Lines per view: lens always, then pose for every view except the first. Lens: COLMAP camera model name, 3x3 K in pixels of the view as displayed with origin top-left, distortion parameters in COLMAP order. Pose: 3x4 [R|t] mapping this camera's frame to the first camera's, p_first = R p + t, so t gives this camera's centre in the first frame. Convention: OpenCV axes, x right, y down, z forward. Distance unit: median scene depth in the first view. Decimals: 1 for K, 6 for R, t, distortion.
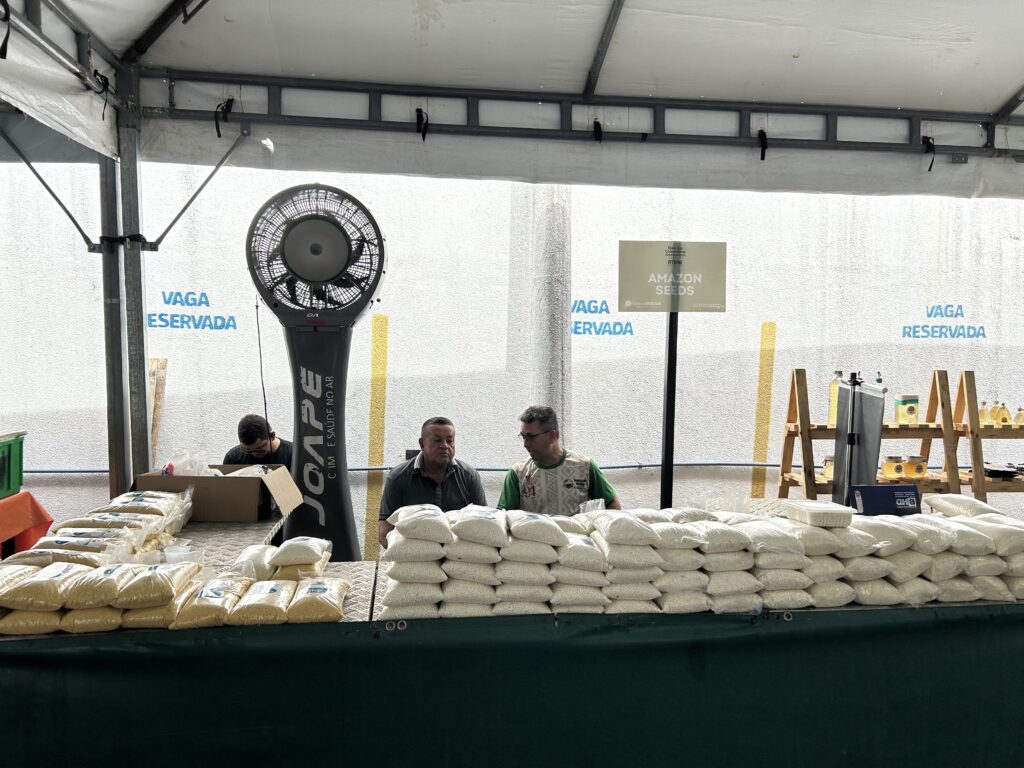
lens RADIAL K [[782.0, 0, 508.9], [0, 782.0, 387.9], [0, 0, 1]] dist [0.025081, -0.014539]
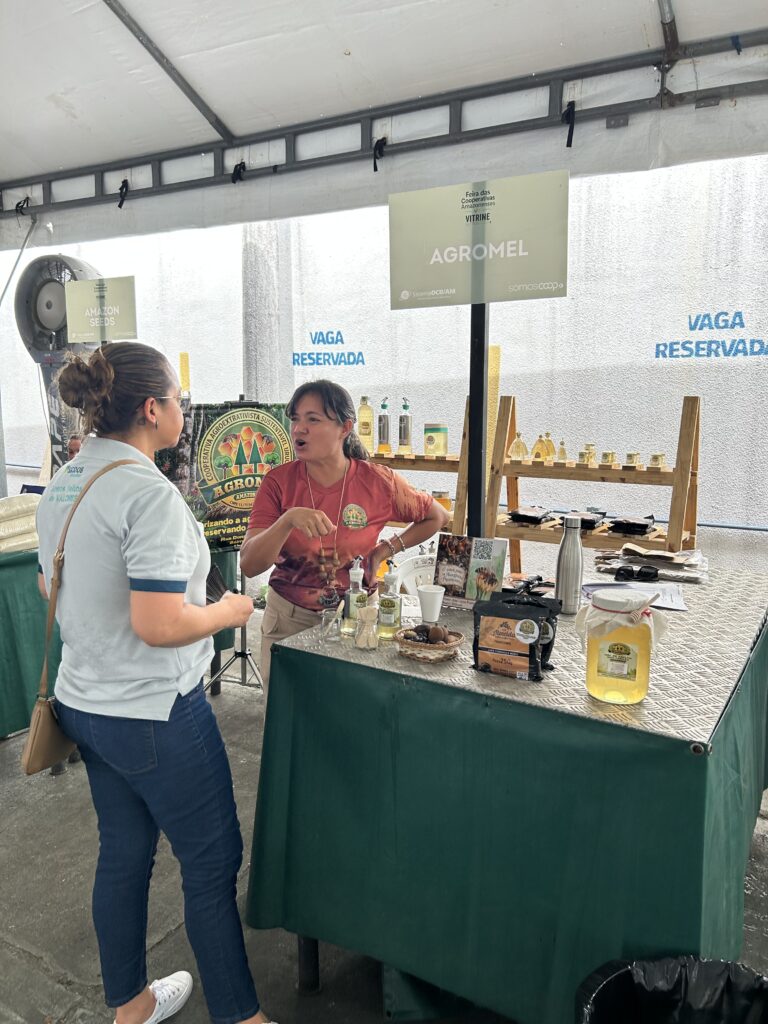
lens RADIAL K [[782.0, 0, 384.6], [0, 782.0, 513.0], [0, 0, 1]] dist [0.025081, -0.014539]
pose [[0.793396, 0.086229, -0.602568, 0.877454], [-0.023995, 0.993577, 0.110589, 0.011866], [0.608233, -0.073282, 0.790368, 0.217295]]
